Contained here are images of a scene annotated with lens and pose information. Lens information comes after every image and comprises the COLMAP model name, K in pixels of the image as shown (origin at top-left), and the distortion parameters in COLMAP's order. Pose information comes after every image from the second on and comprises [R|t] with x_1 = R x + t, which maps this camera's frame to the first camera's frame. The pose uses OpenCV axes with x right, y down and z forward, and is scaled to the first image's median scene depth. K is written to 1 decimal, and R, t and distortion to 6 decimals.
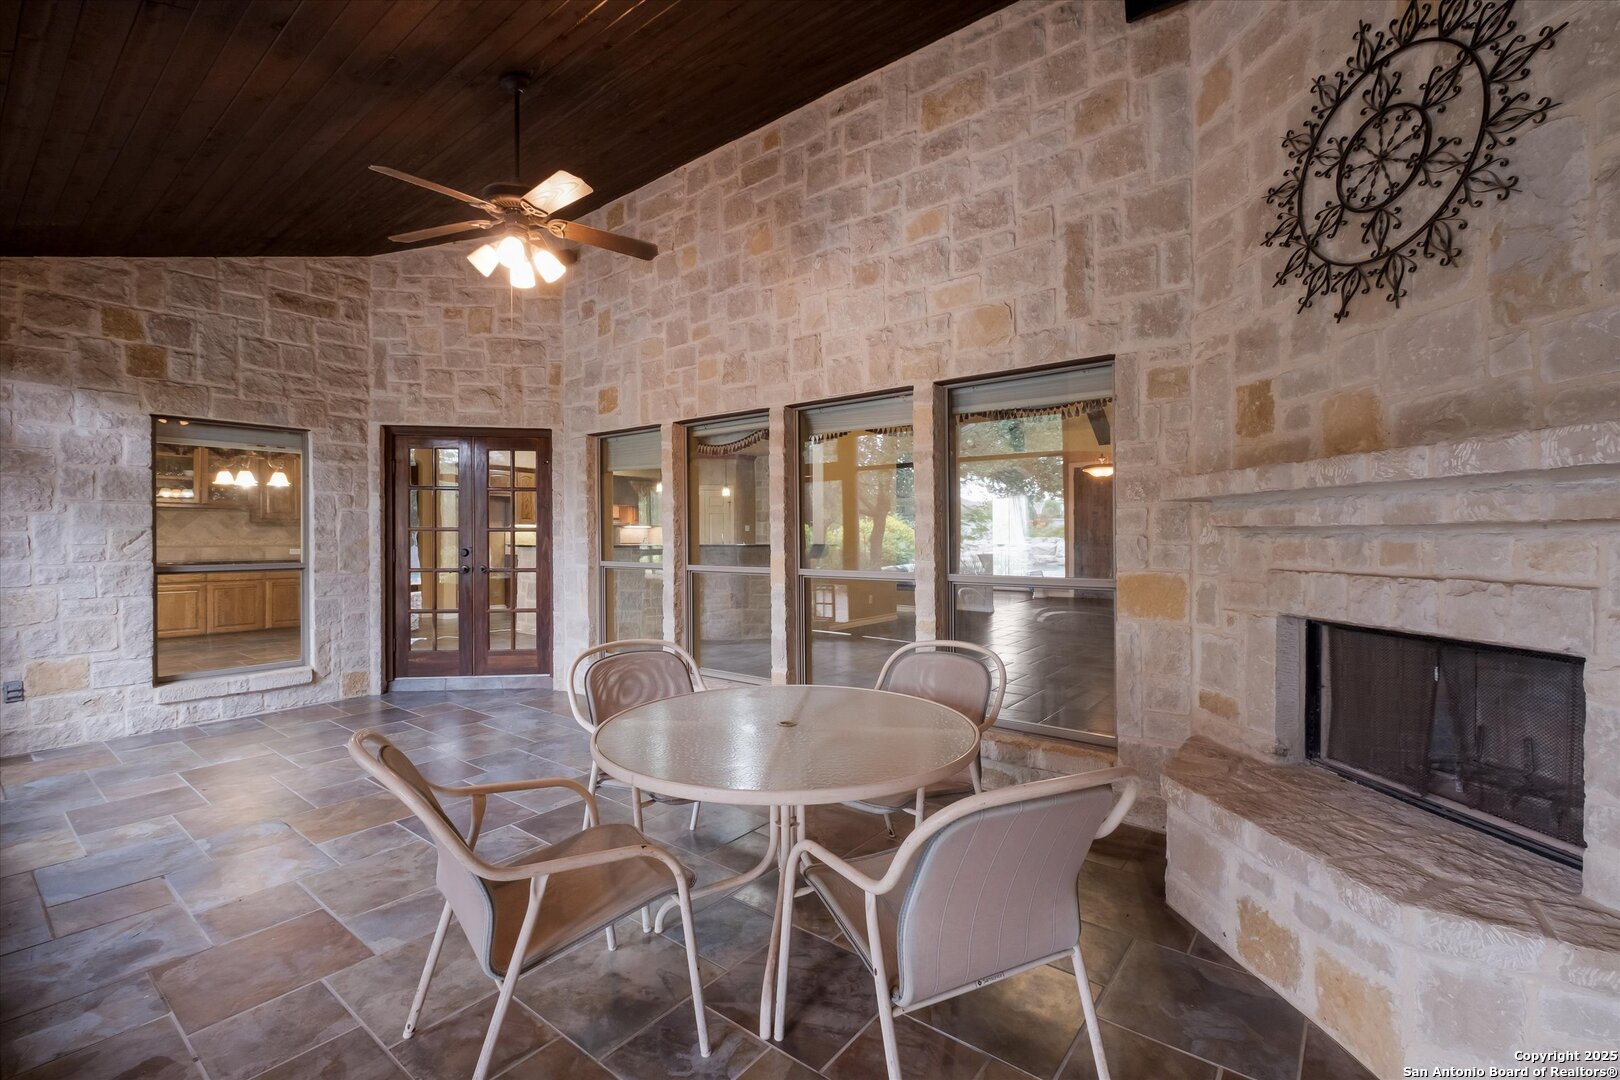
lens RADIAL K [[698.4, 0, 807.7], [0, 698.4, 539.4], [0, 0, 1]] dist [0.004051, -0.003919]
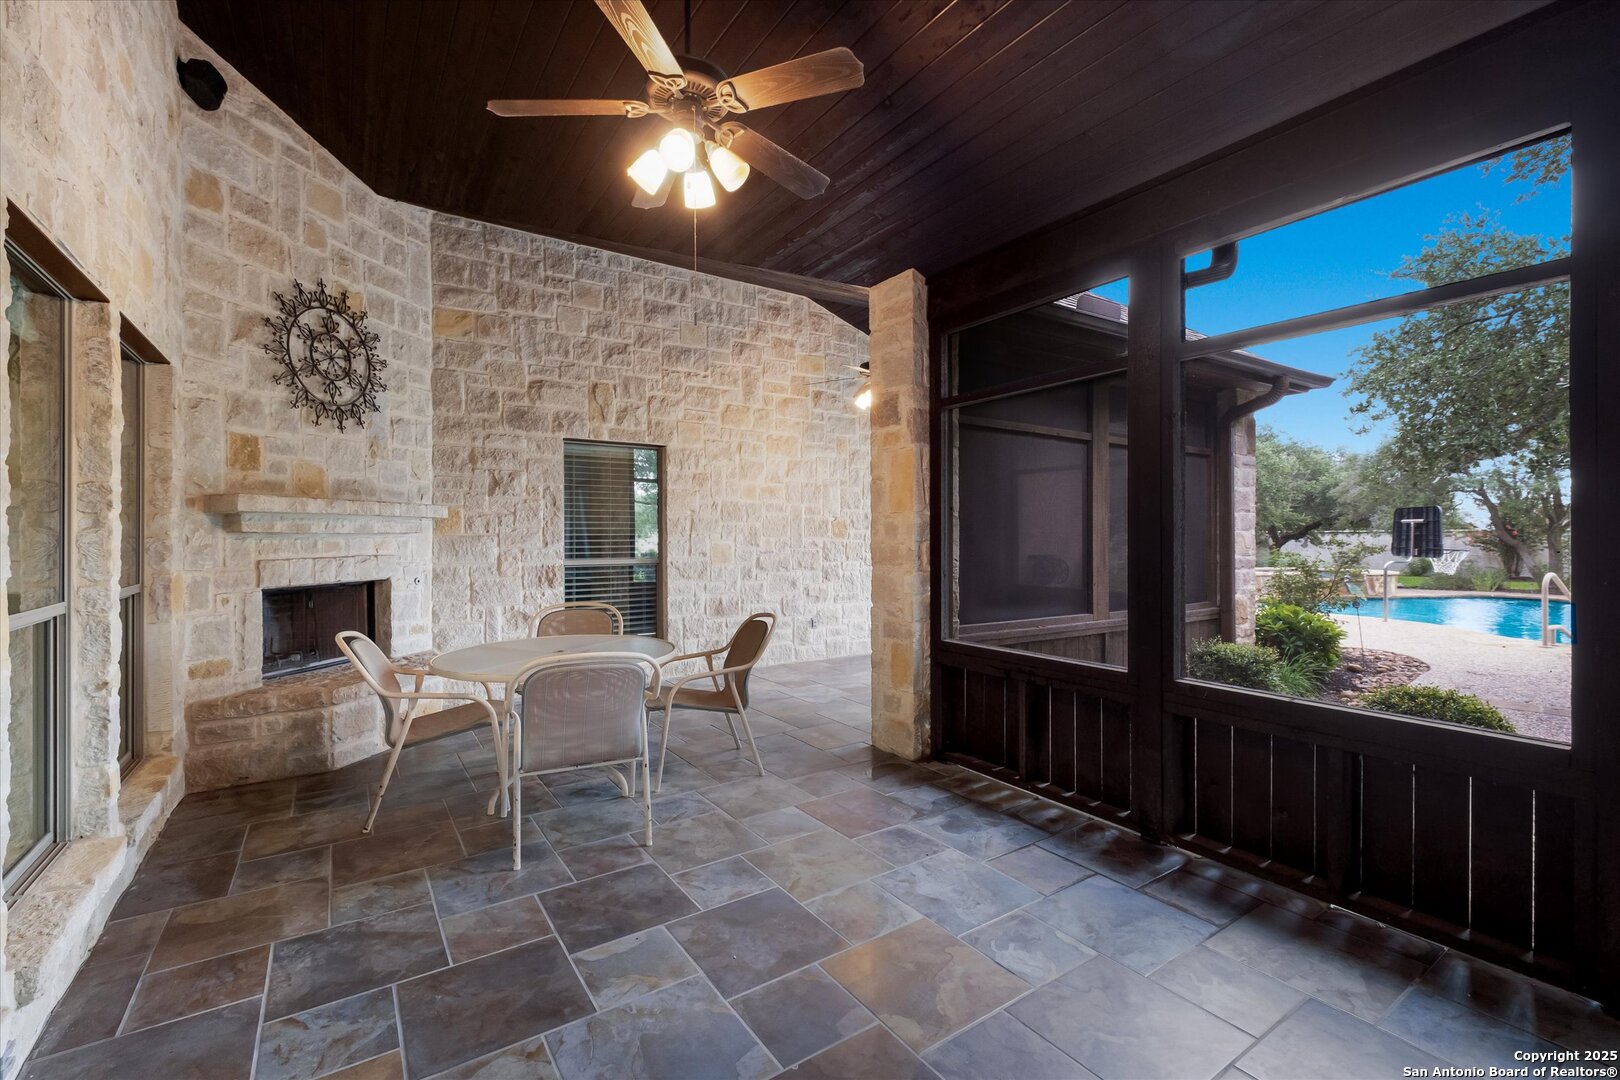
lens RADIAL K [[698.4, 0, 810.6], [0, 698.4, 539.0], [0, 0, 1]] dist [0.004051, -0.003919]
pose [[-0.953760, 0.002738, 0.300558, -1.022101], [0.004659, 0.999973, 0.005675, -0.008091], [-0.300535, 0.006812, -0.953747, 2.245769]]
